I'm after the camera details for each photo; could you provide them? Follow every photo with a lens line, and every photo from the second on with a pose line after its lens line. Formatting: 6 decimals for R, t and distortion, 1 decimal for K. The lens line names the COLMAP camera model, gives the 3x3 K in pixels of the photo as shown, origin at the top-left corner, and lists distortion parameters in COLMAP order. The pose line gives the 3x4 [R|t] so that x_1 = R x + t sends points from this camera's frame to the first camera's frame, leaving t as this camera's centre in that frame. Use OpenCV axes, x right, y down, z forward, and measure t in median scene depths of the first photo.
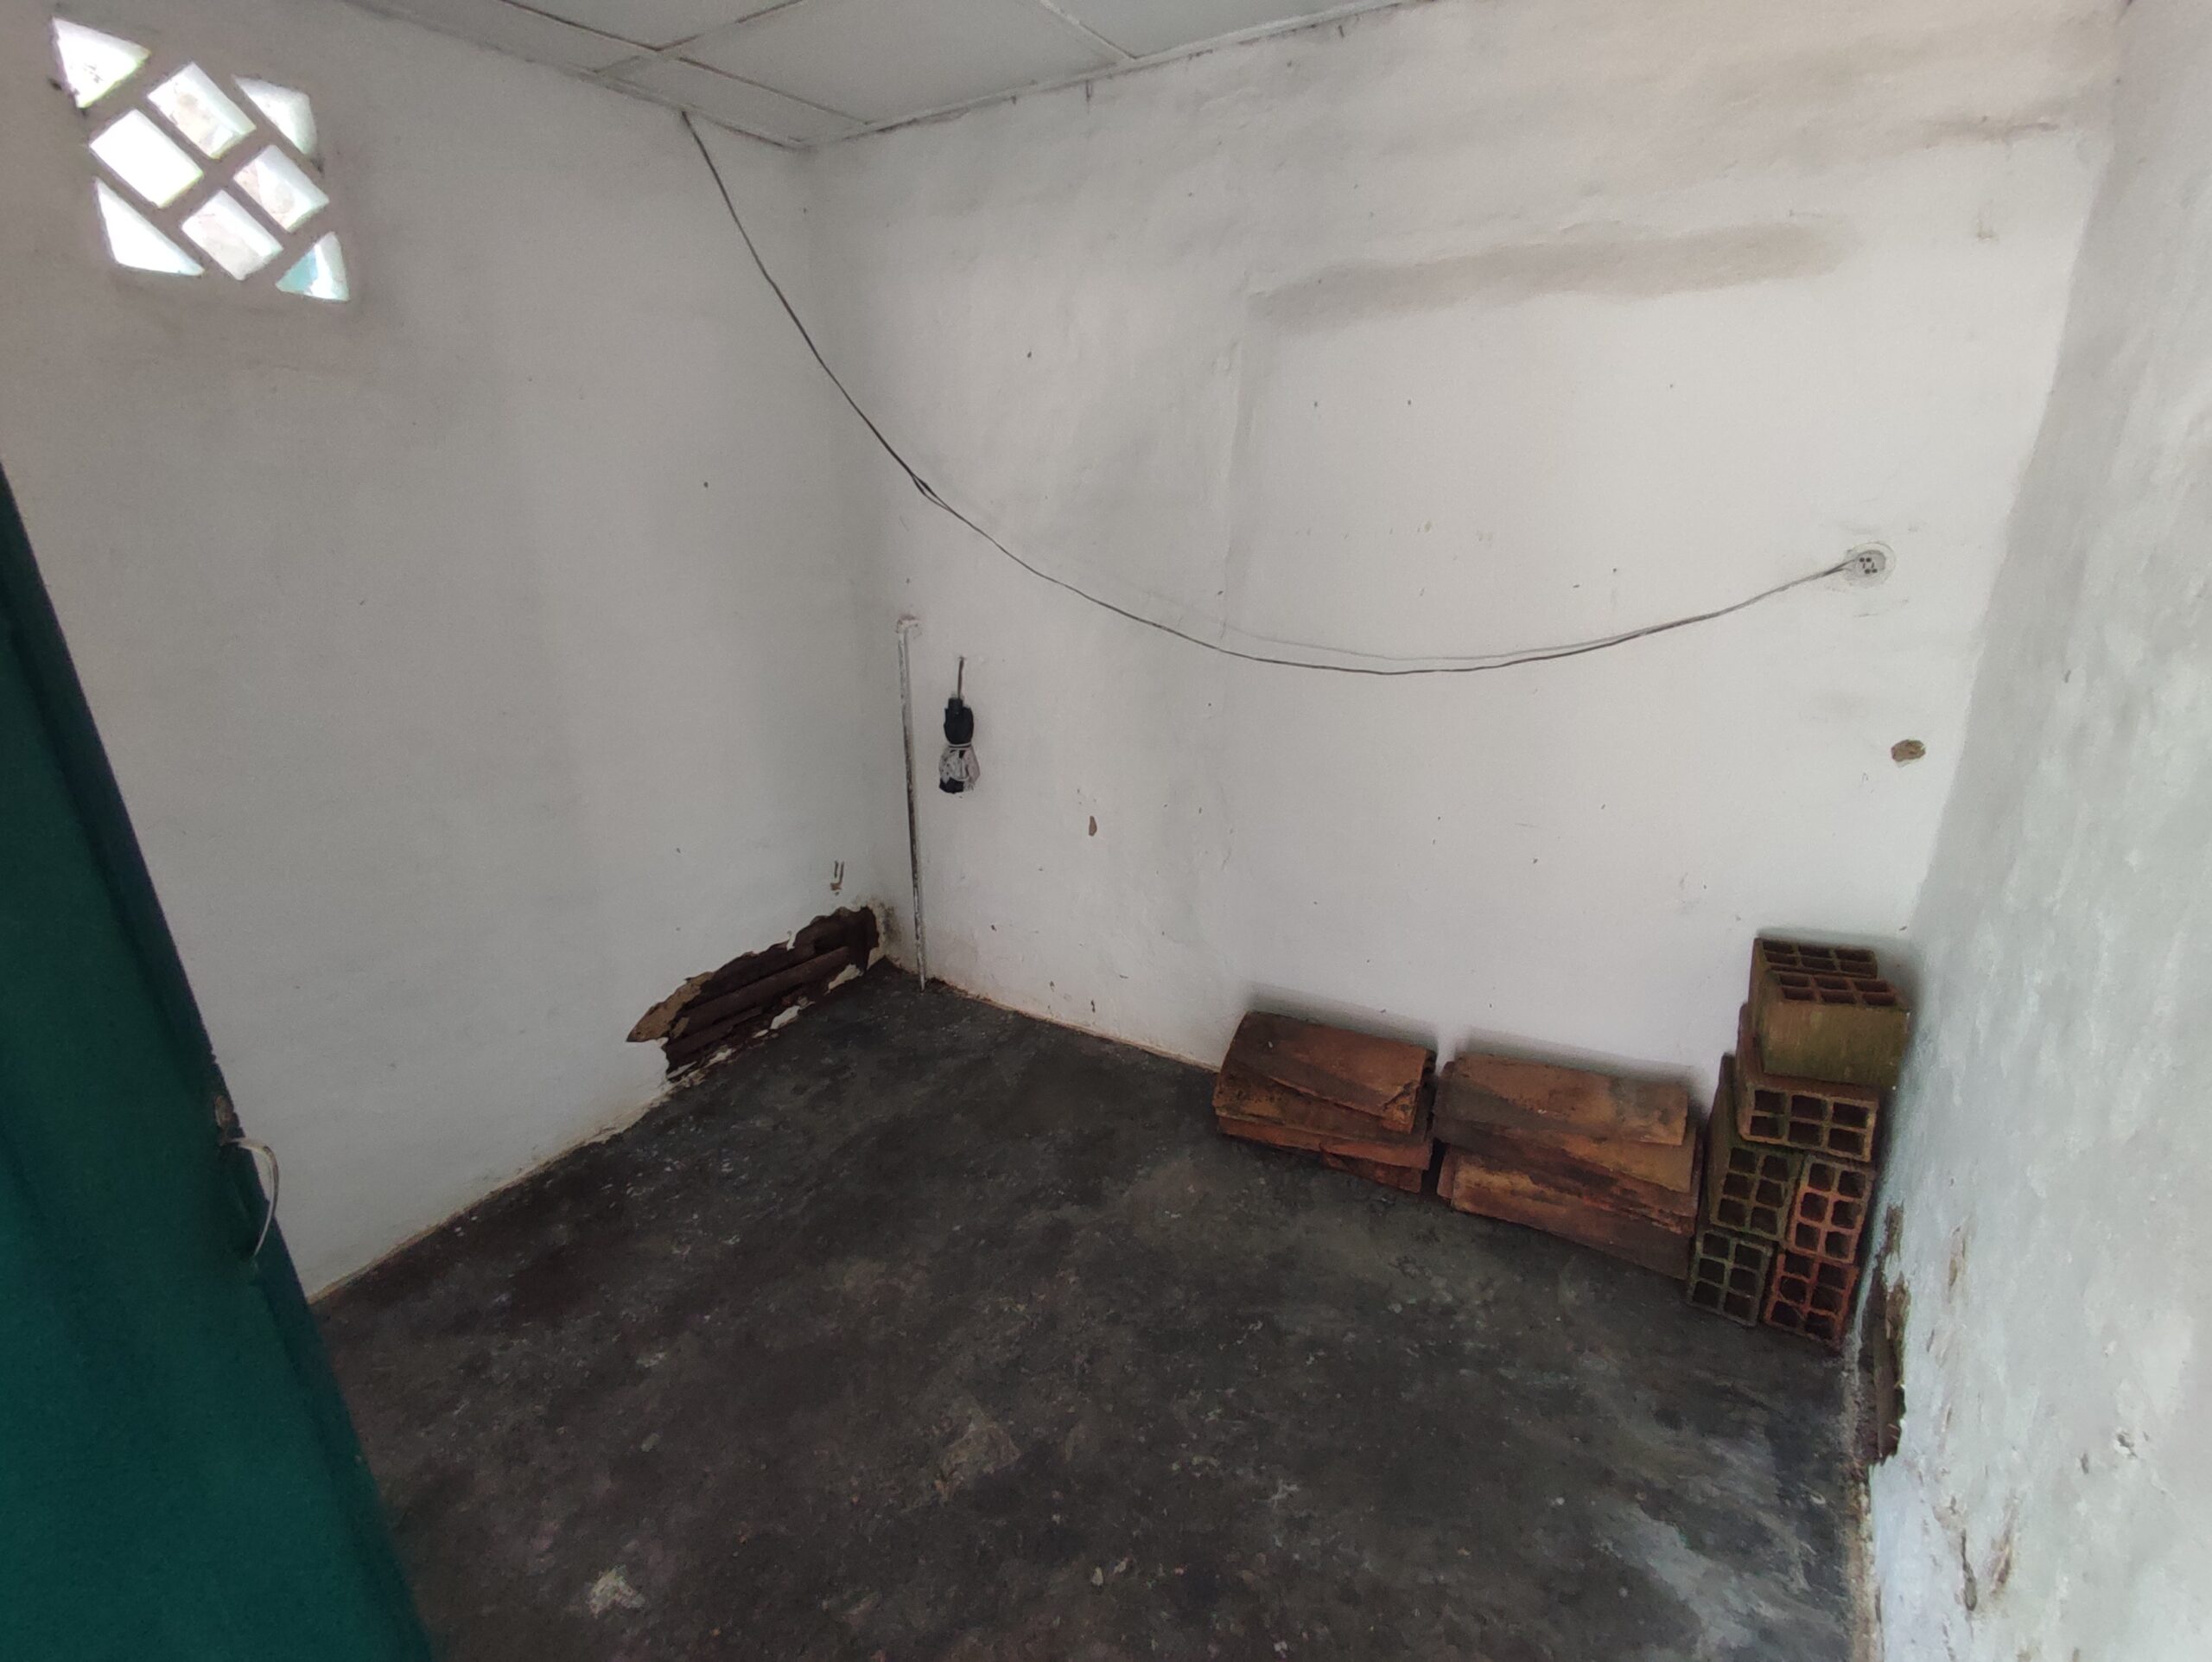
lens RADIAL K [[1008.3, 0, 1109.9], [0, 1008.3, 828.7], [0, 0, 1]] dist [-0.006611, 0.000476]
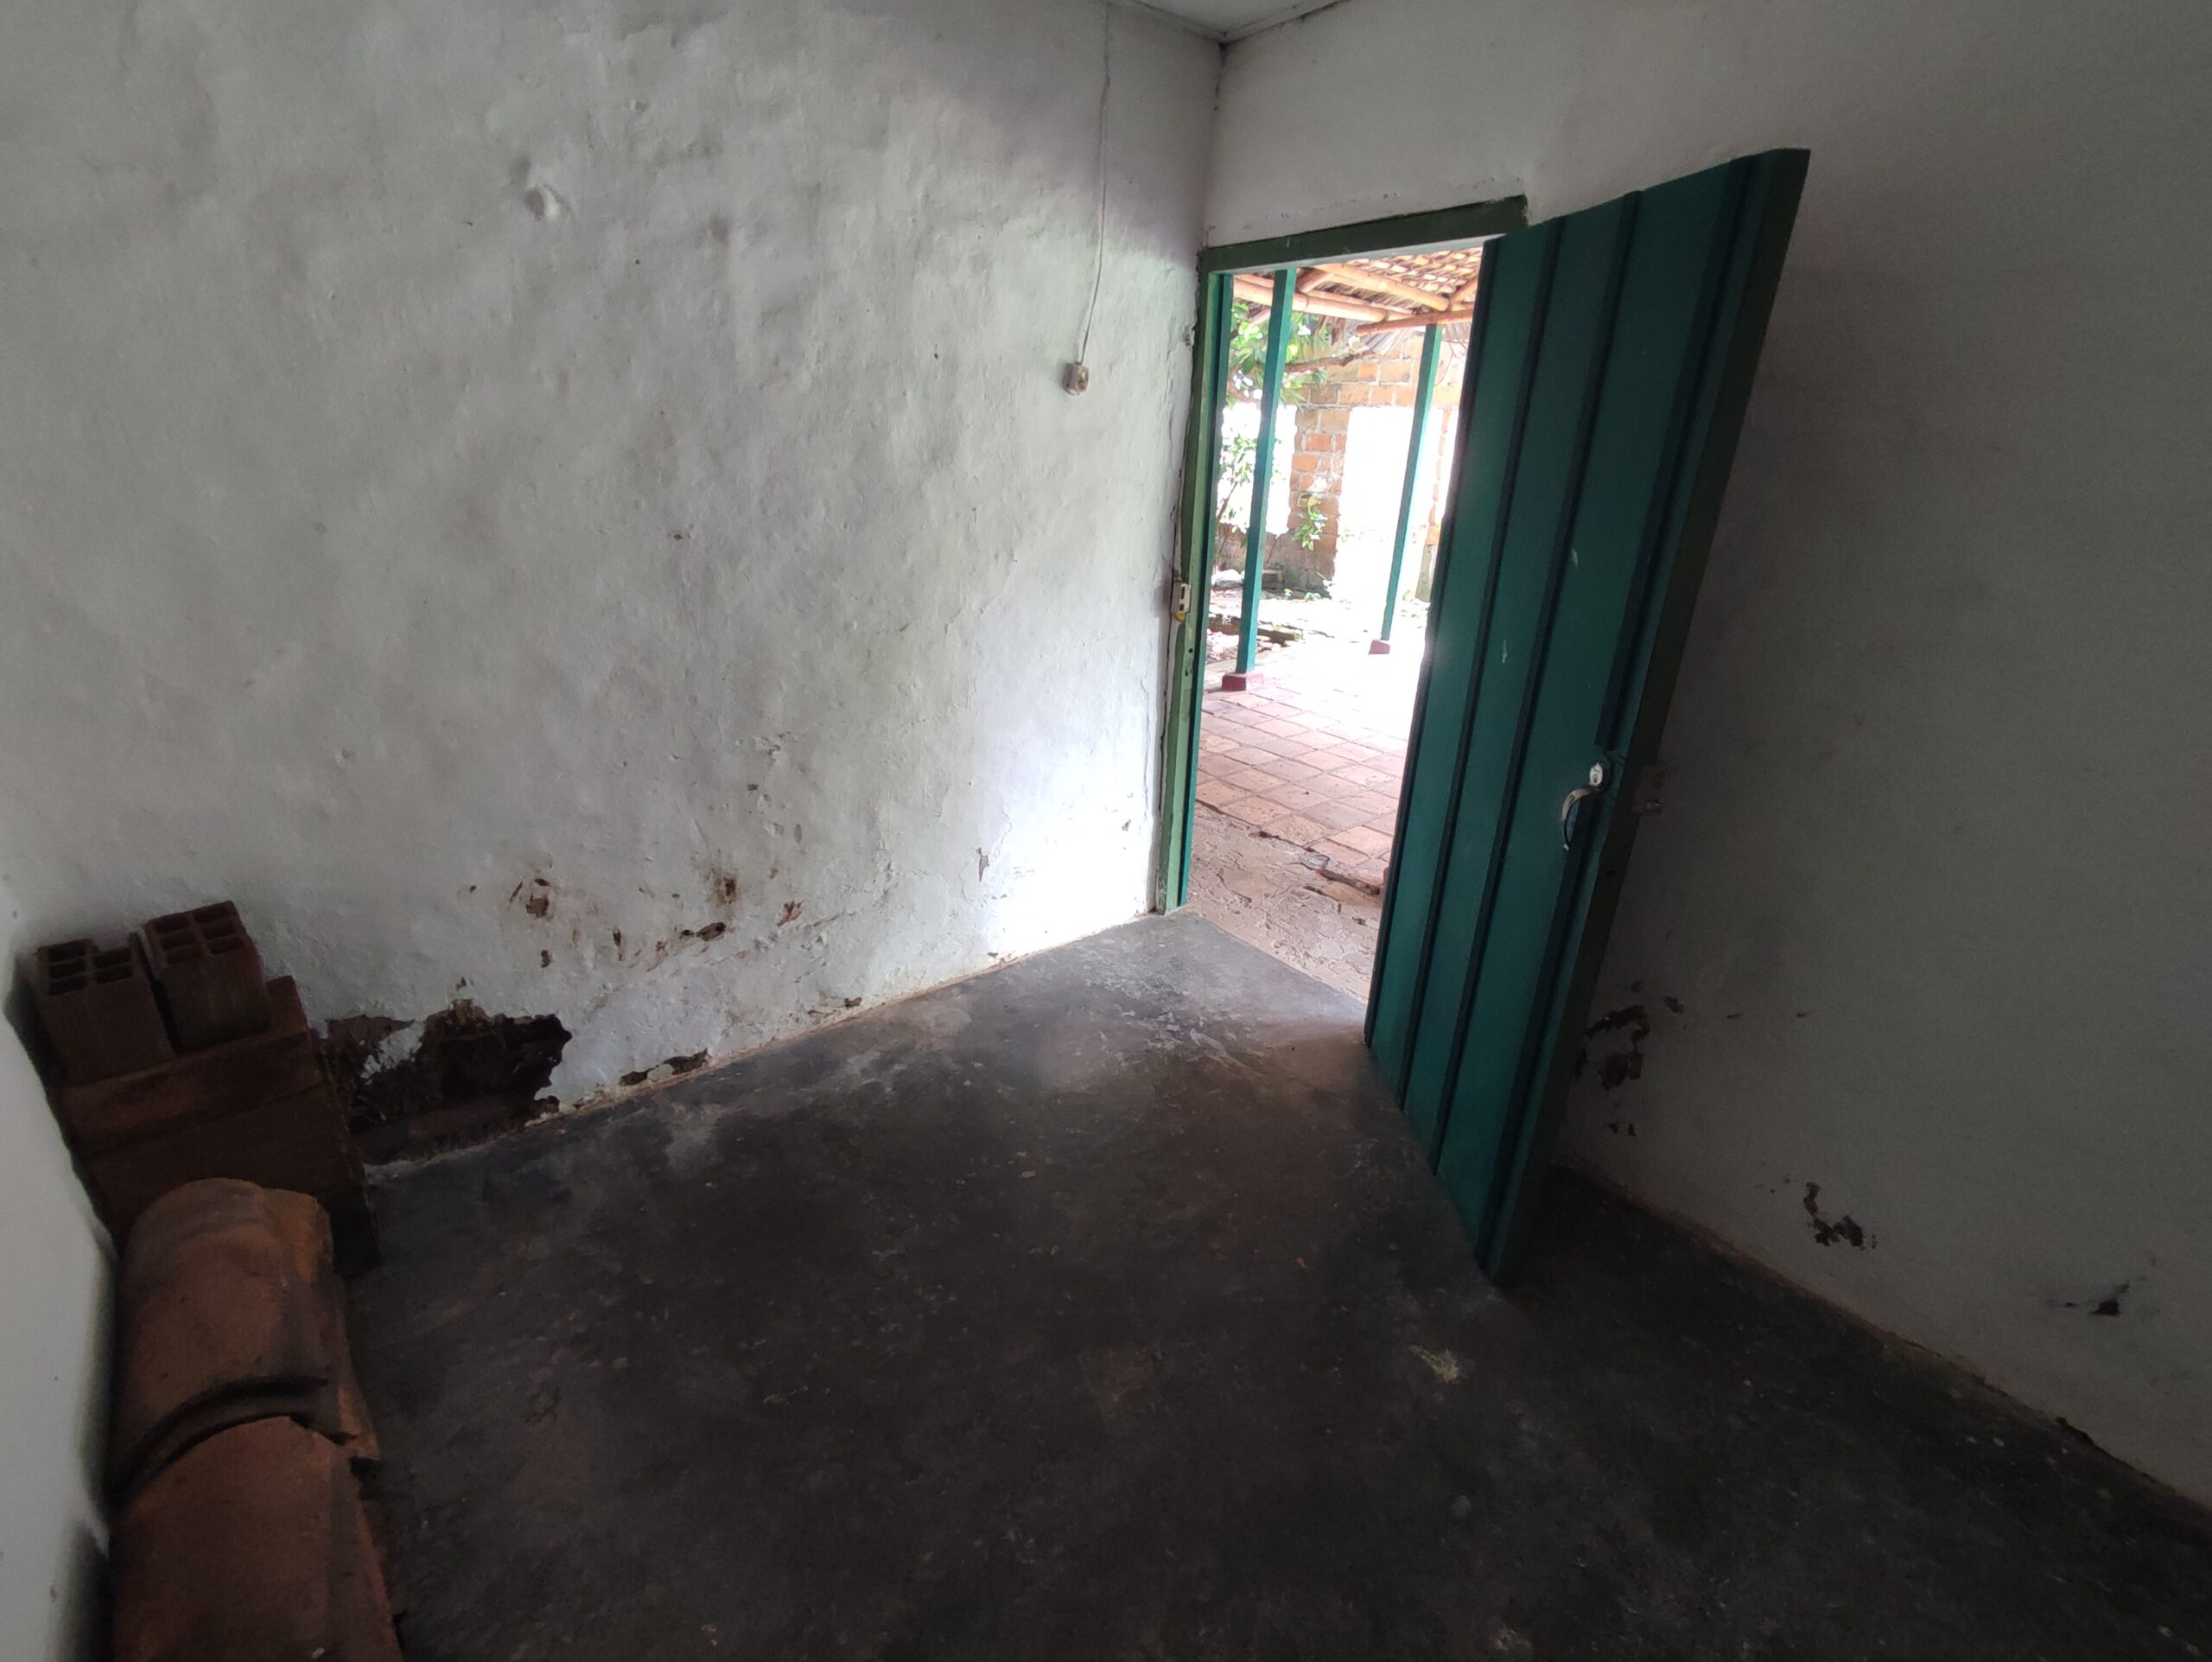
lens RADIAL K [[1008.3, 0, 1105.2], [0, 1008.3, 832.1], [0, 0, 1]] dist [-0.006611, 0.000476]
pose [[-0.933599, -0.150364, 0.325245, -0.363814], [0.107468, 0.748406, 0.654476, -0.442423], [-0.341825, 0.645971, -0.682551, 1.329738]]
